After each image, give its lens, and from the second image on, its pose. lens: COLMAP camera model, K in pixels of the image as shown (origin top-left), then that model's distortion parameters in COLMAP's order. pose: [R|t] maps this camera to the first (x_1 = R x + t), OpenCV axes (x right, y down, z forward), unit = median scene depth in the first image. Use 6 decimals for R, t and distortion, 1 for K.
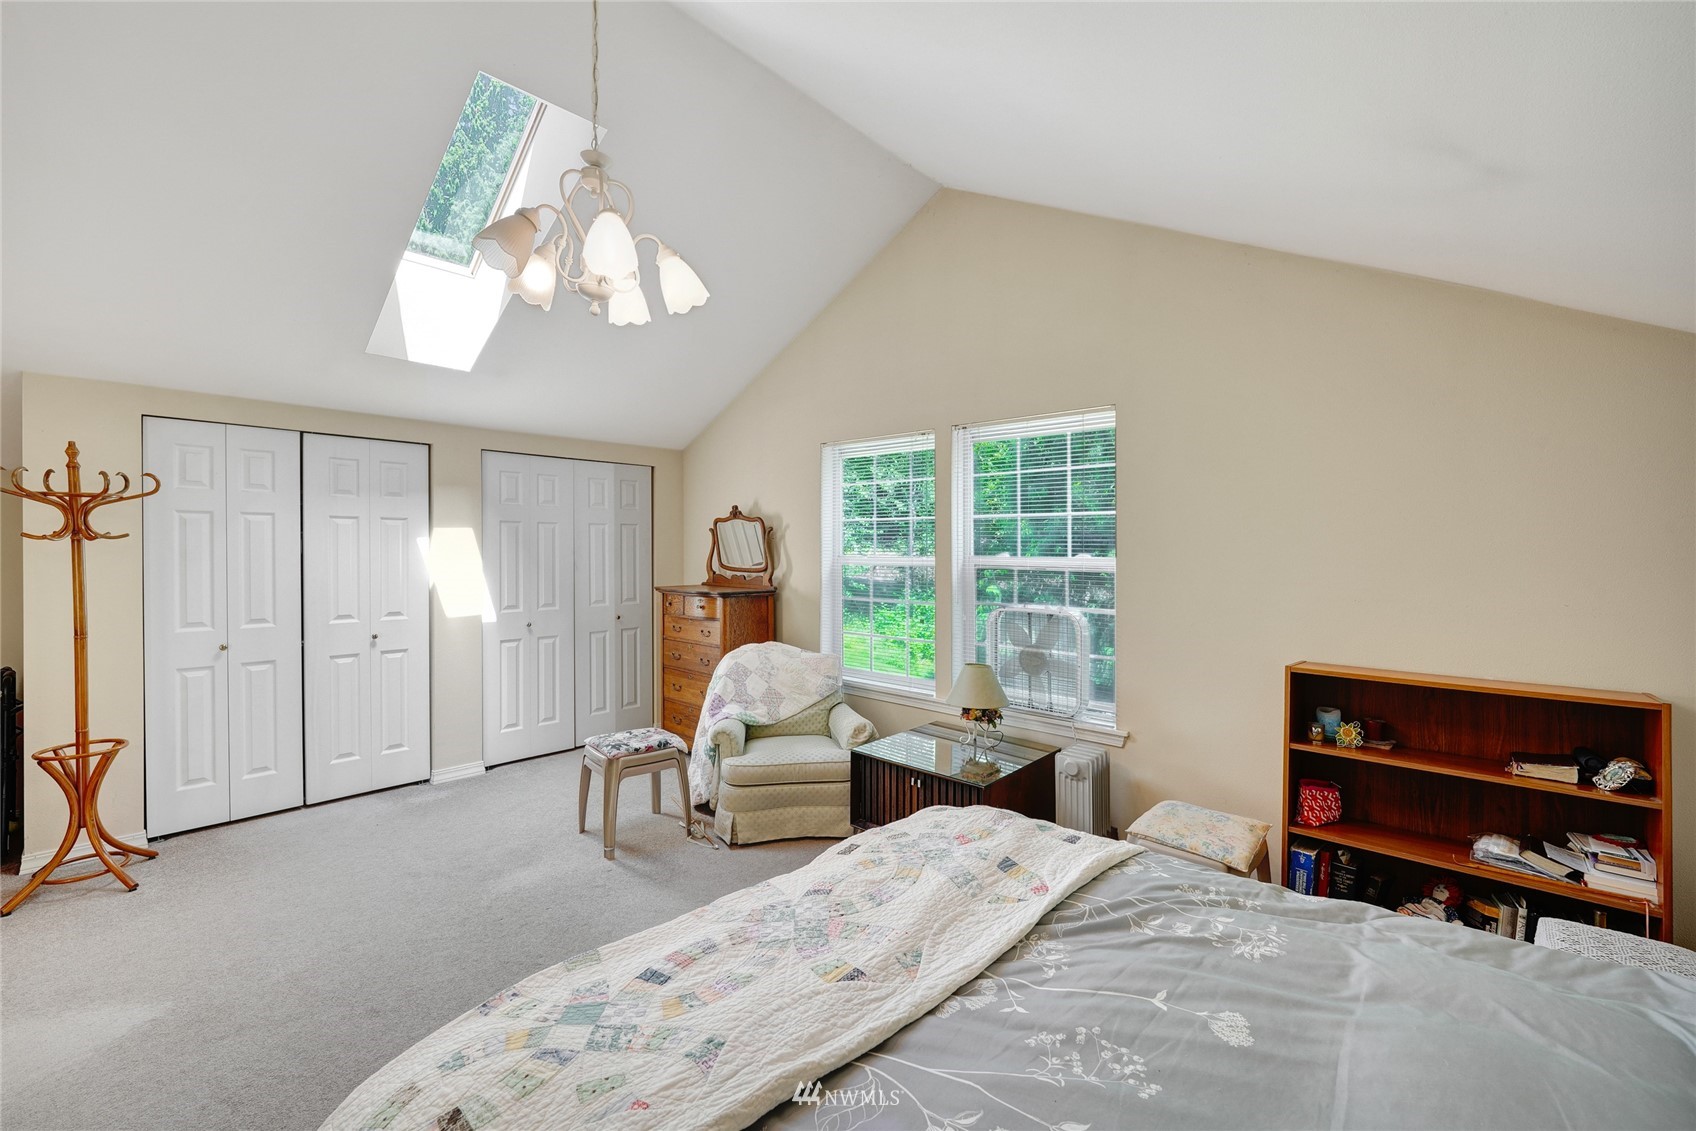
lens RADIAL K [[695.4, 0, 846.4], [0, 695.4, 552.6], [0, 0, 1]] dist [-0.001882, -0.000284]
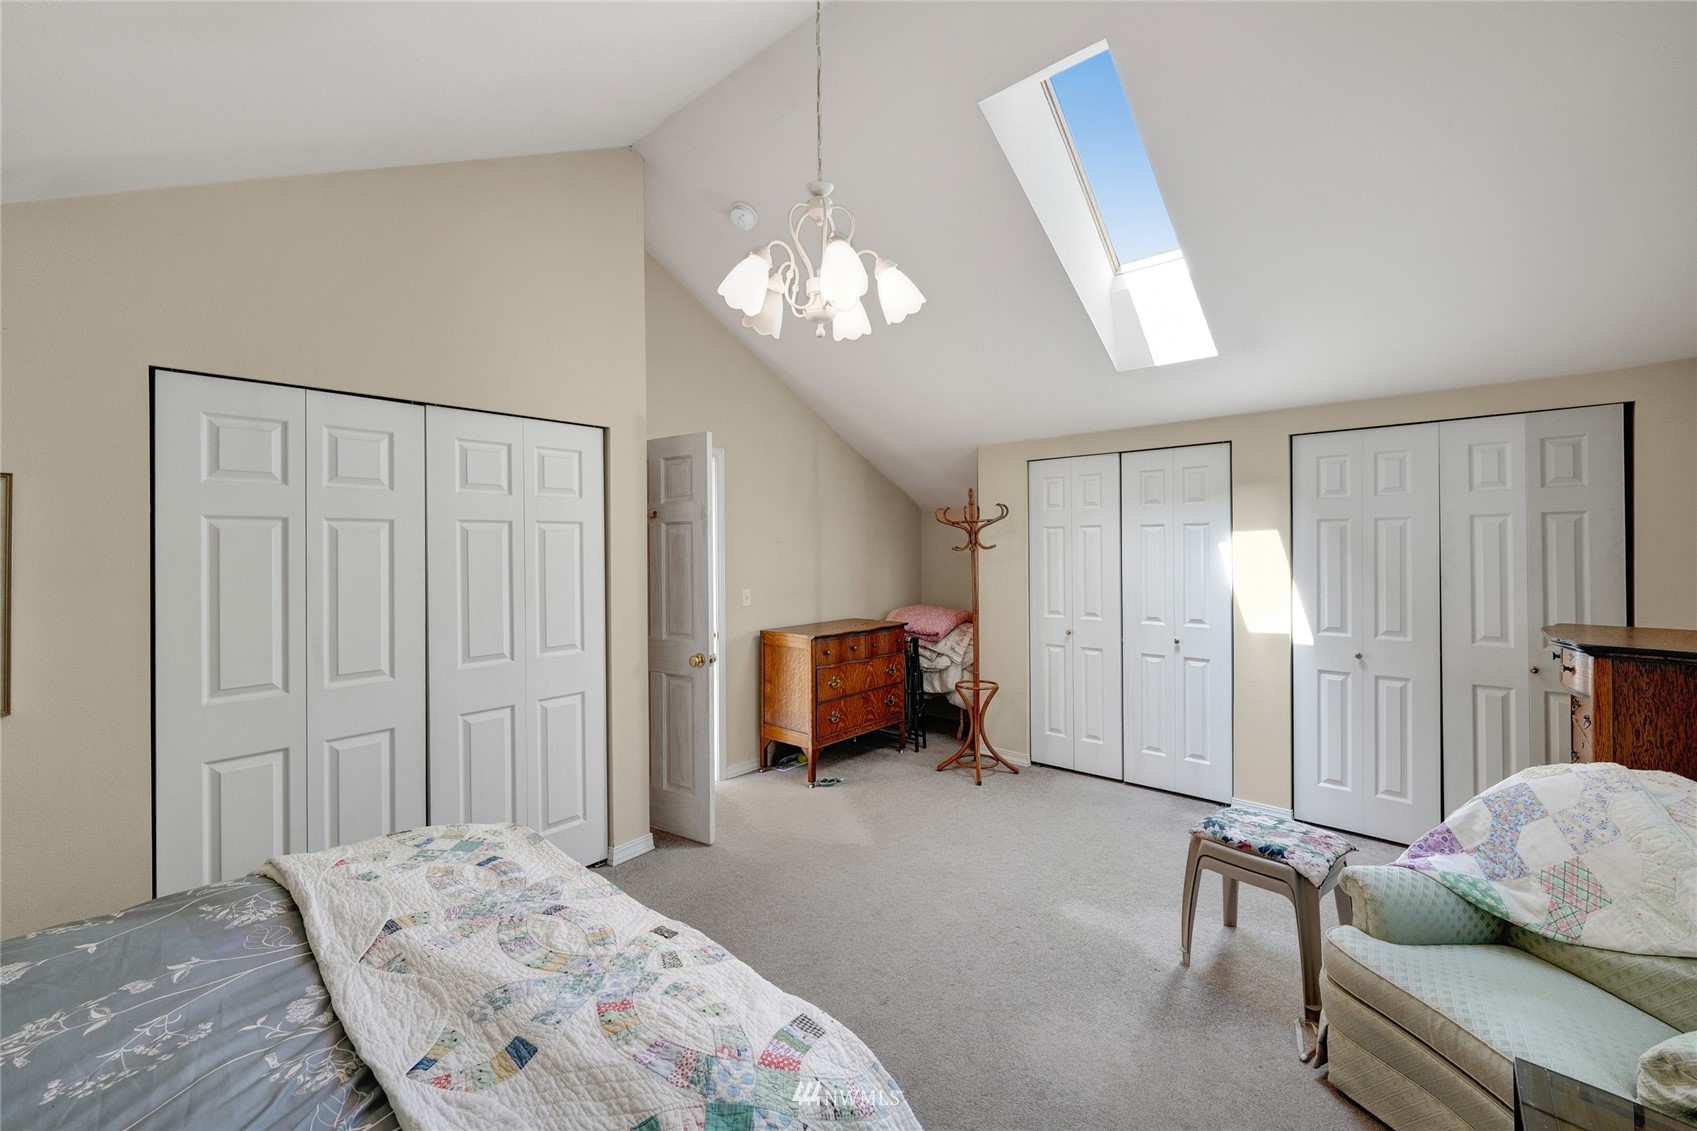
lens RADIAL K [[706.3, 0, 845.8], [0, 706.3, 558.8], [0, 0, 1]] dist [0.000443, -0.000038]
pose [[0.010773, 0.007250, -0.999916, 0.411554], [-0.000531, 0.999974, 0.007245, -0.008494], [0.999942, 0.000453, 0.010776, 0.596703]]
